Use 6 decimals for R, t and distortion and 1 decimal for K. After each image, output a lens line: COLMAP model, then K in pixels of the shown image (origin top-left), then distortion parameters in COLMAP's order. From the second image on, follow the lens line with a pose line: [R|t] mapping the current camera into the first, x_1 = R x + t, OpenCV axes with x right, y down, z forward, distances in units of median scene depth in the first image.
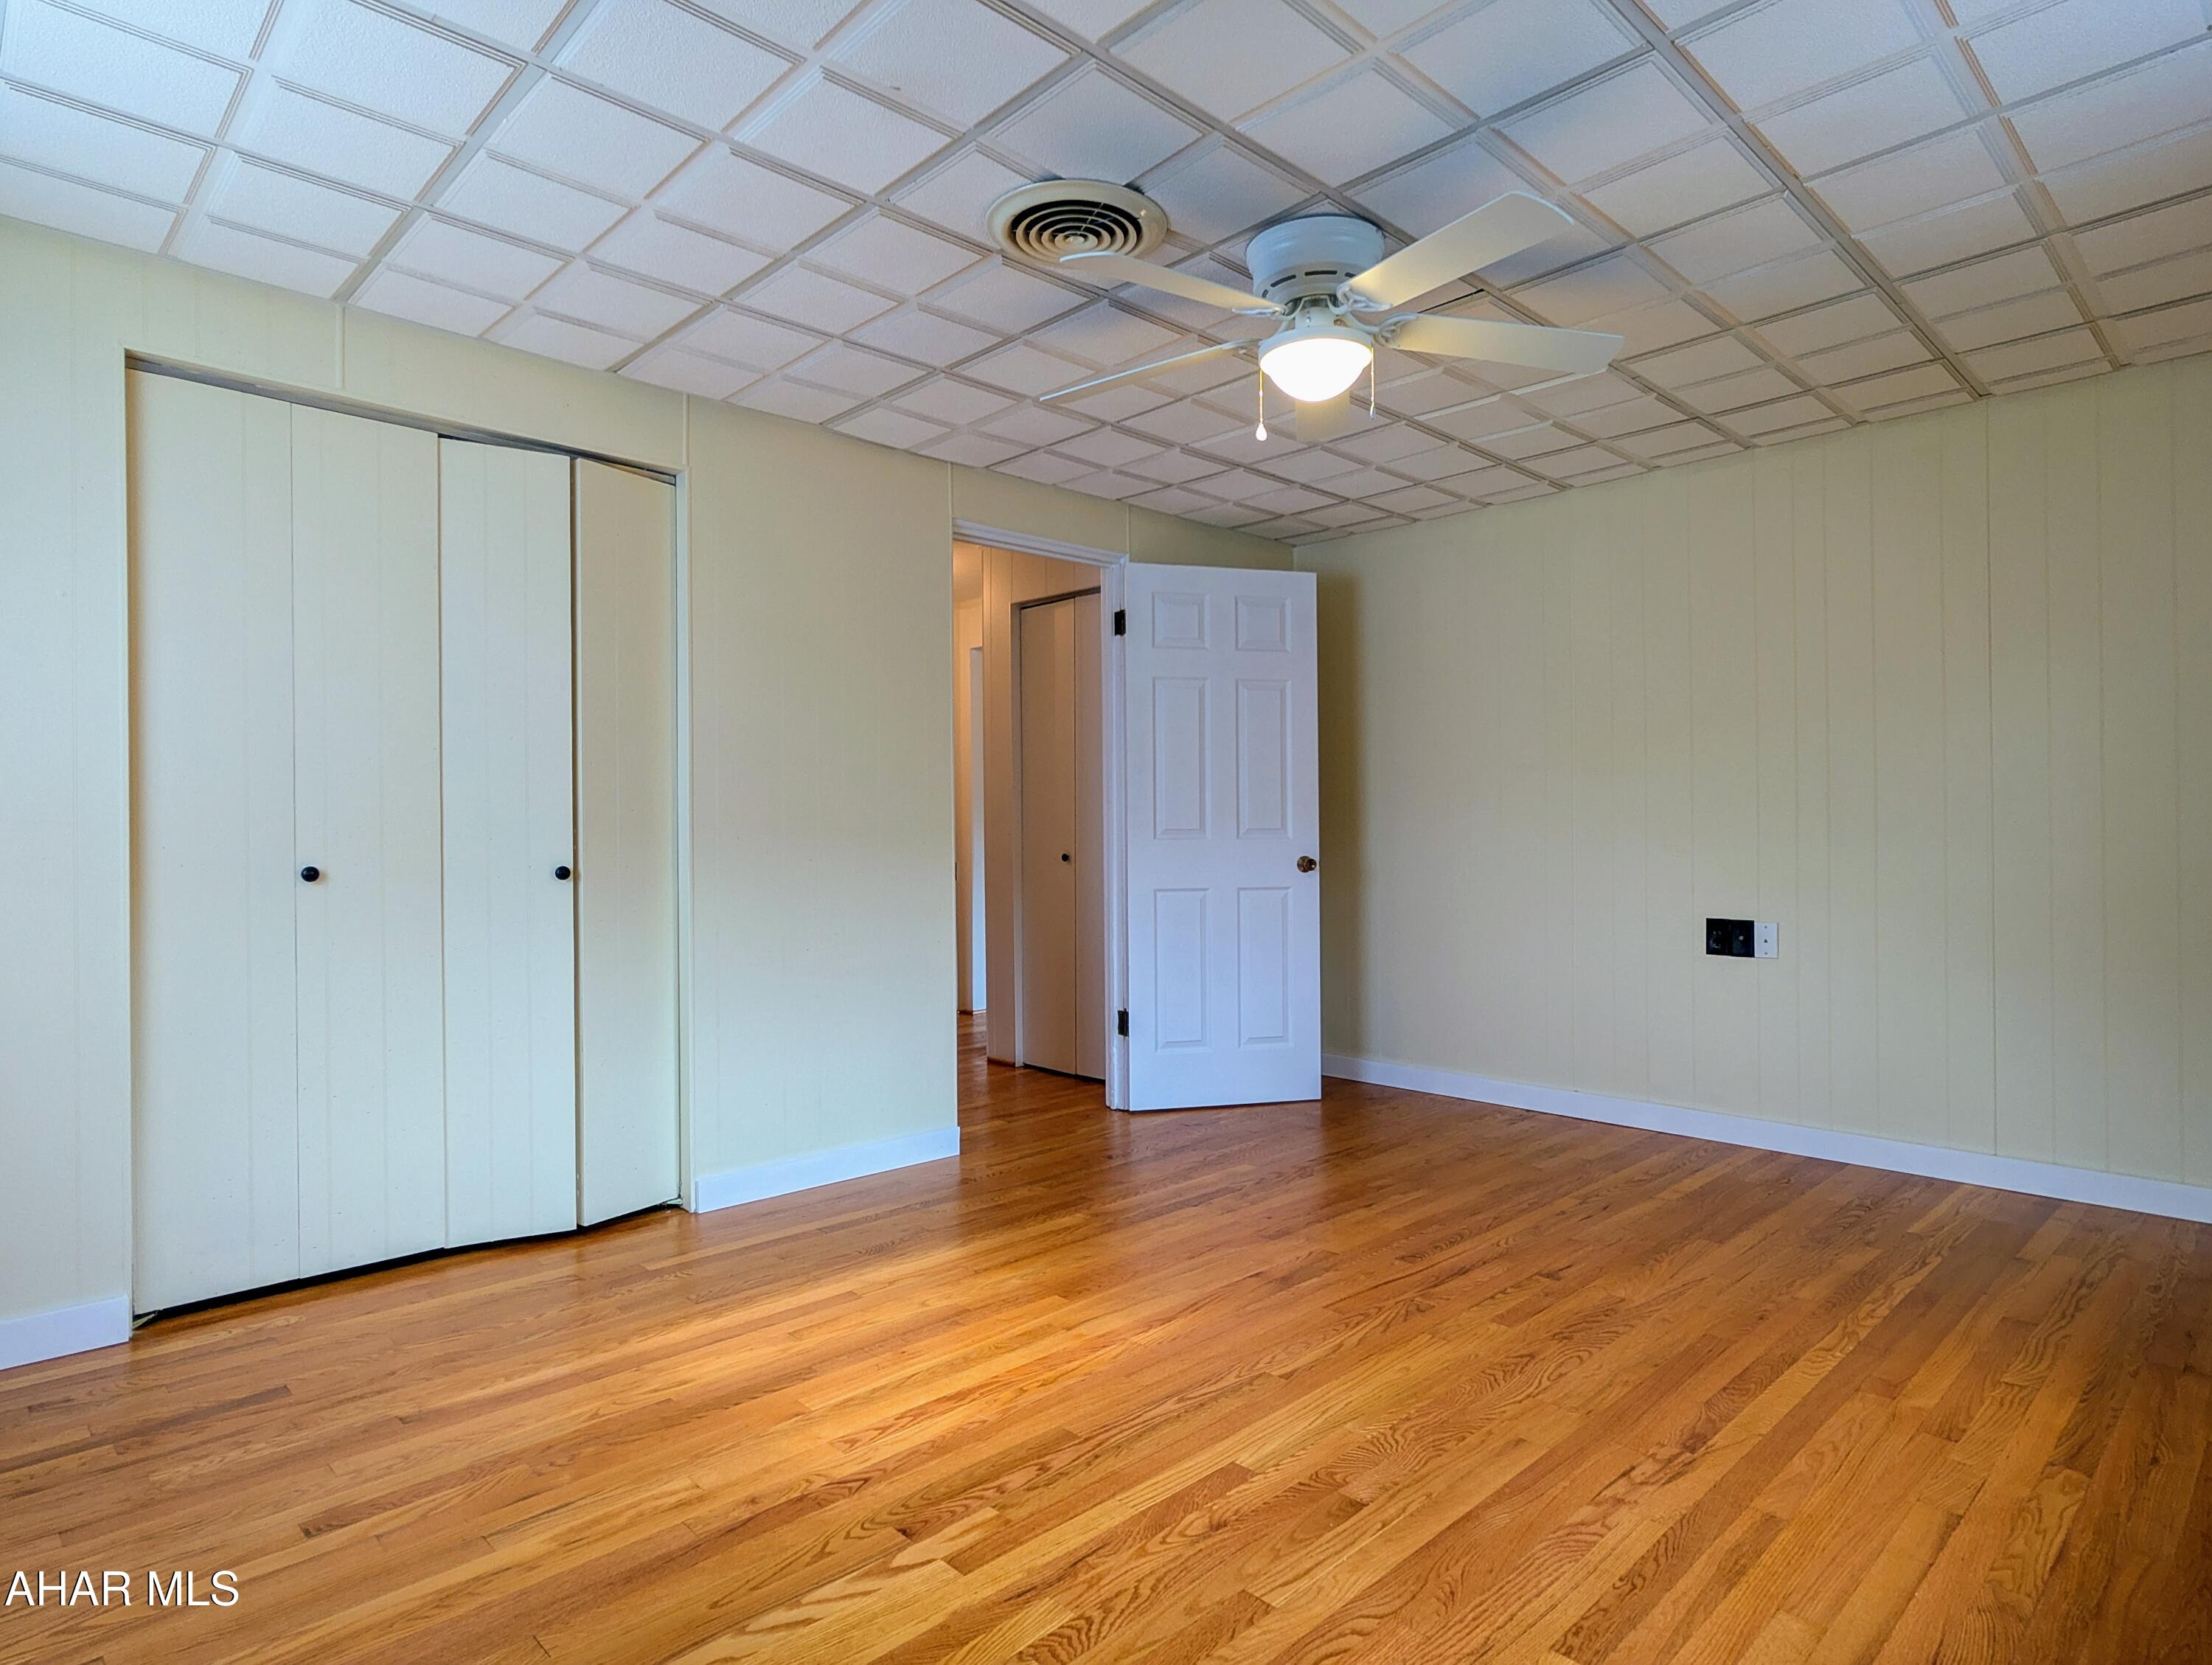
lens RADIAL K [[1331.4, 0, 1106.0], [0, 1331.4, 832.5], [0, 0, 1]] dist [-0.004347, -0.001597]
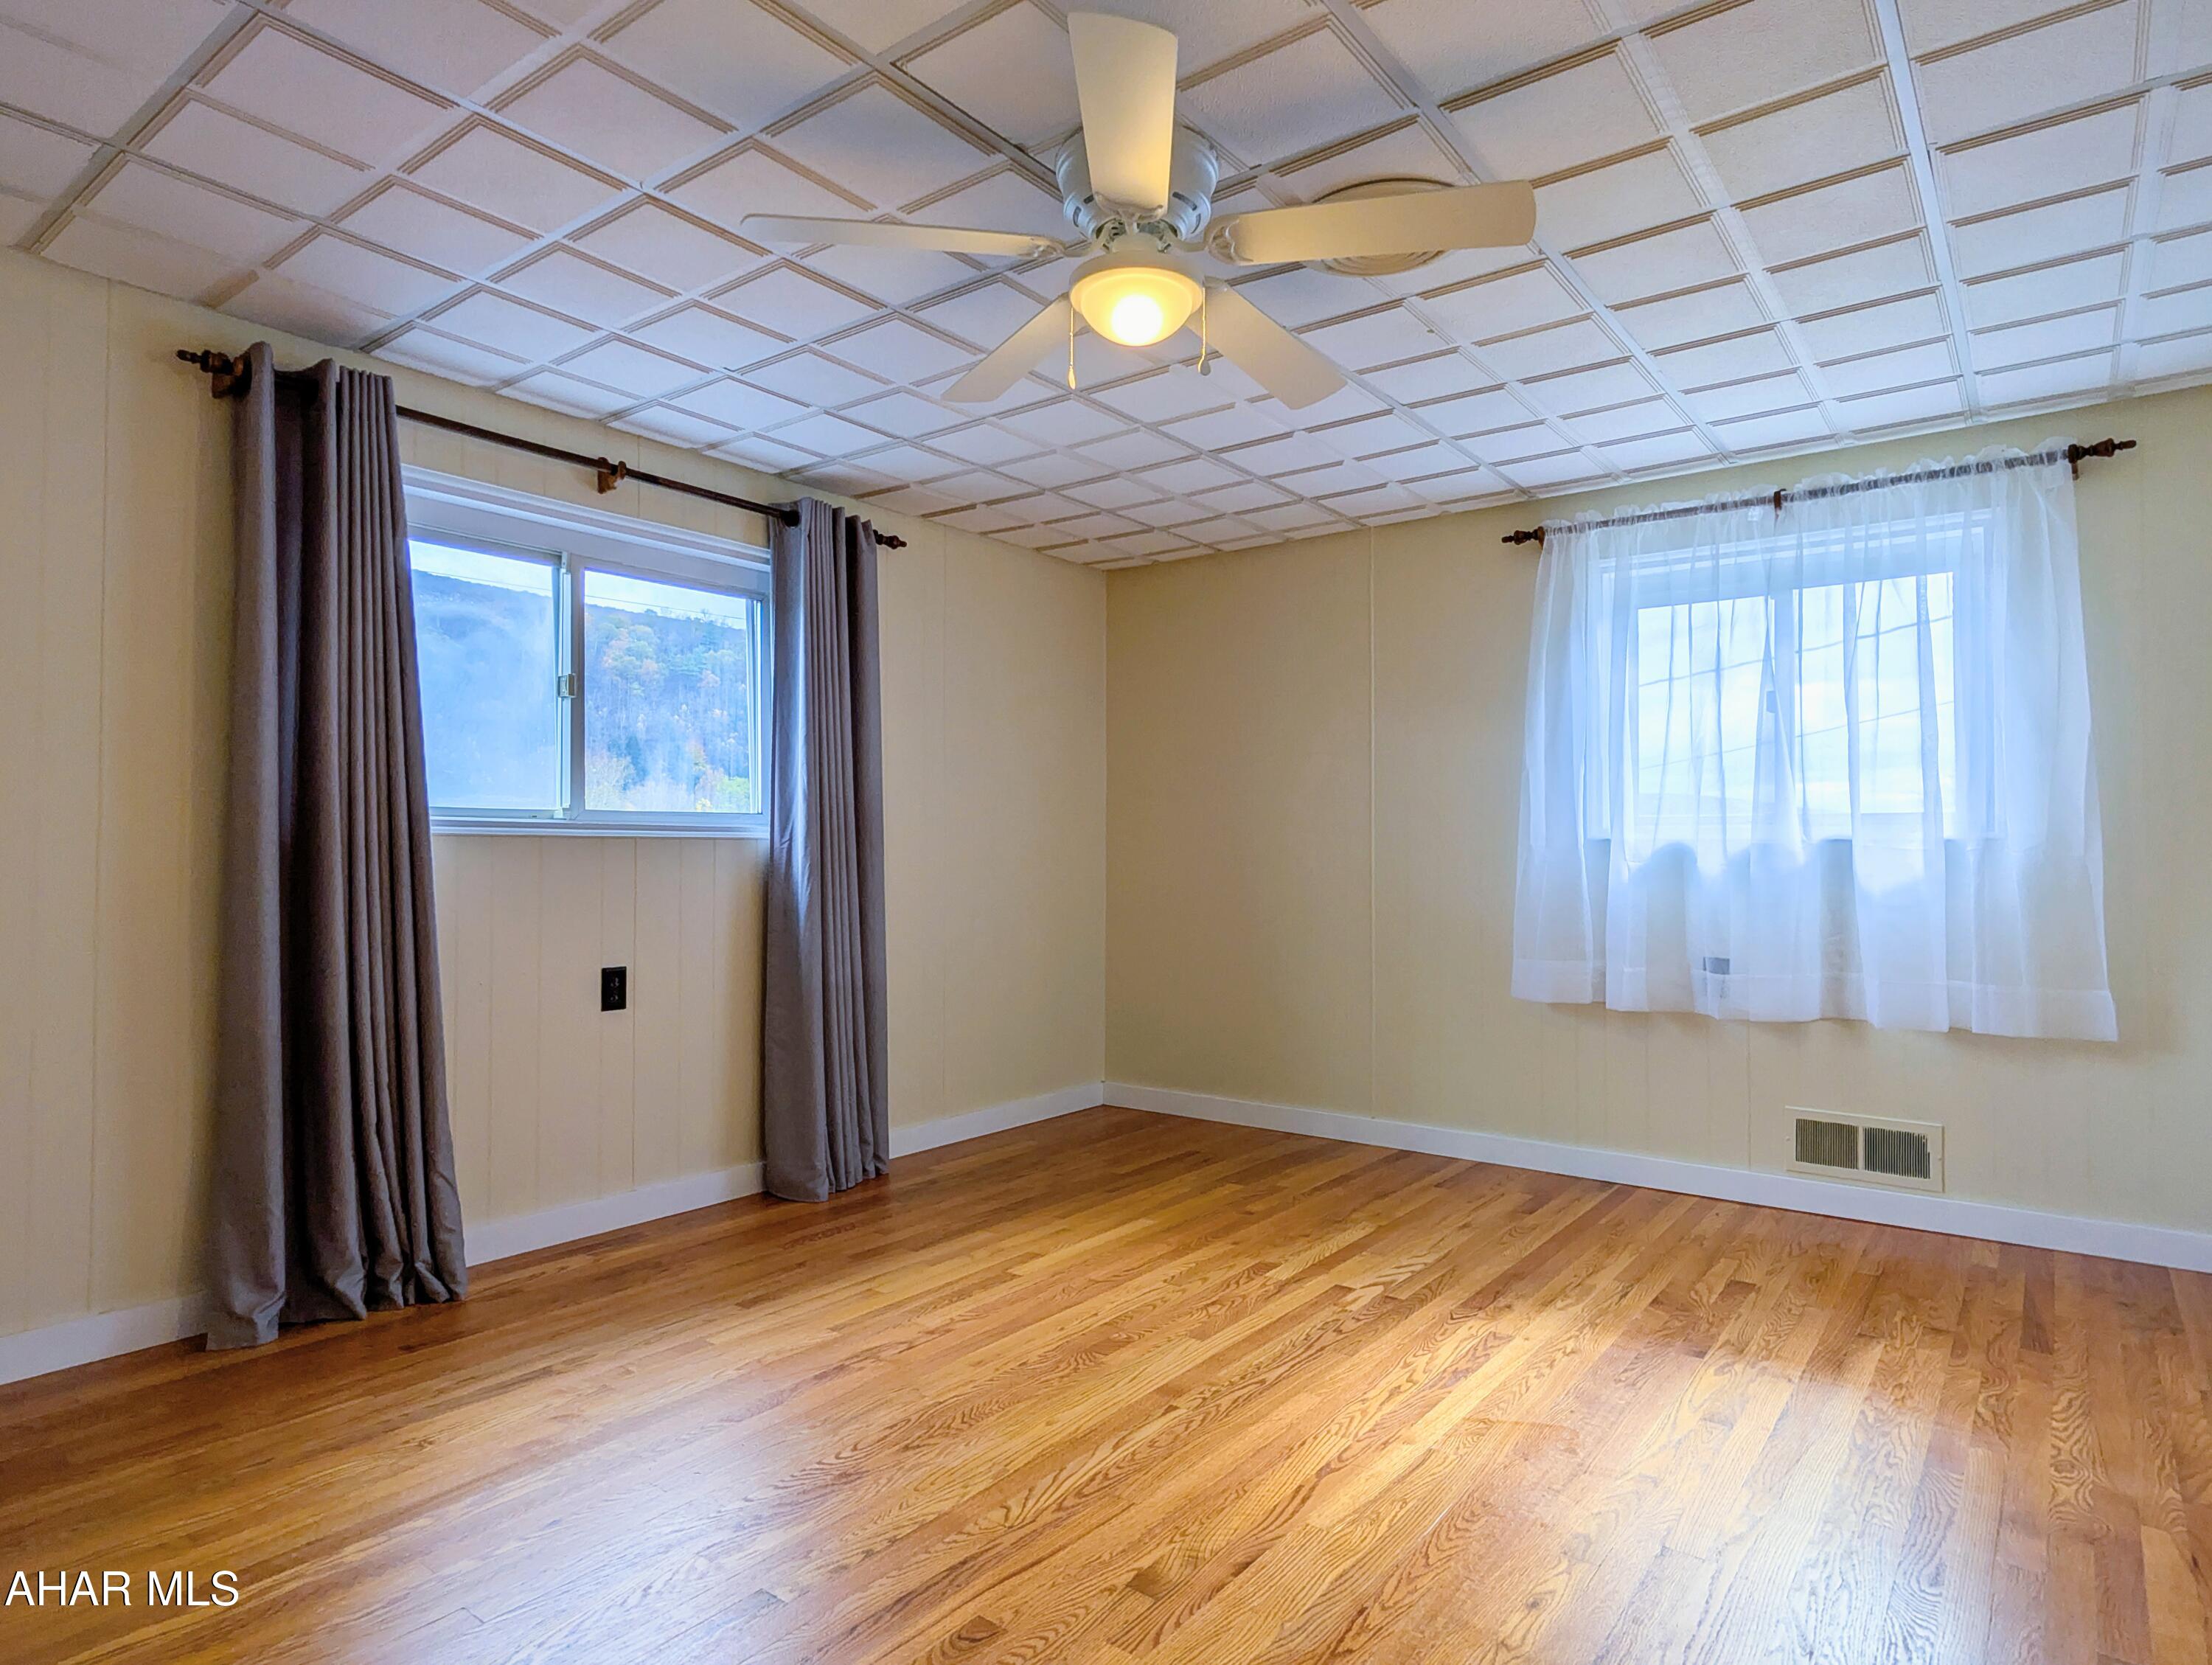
lens RADIAL K [[1331.4, 0, 1106.0], [0, 1331.4, 832.5], [0, 0, 1]] dist [-0.004347, -0.001597]
pose [[-0.990312, 0.006502, -0.138711, 0.351992], [0.008137, 0.999904, -0.011220, -0.017846], [0.138625, -0.012240, -0.990269, 2.185346]]
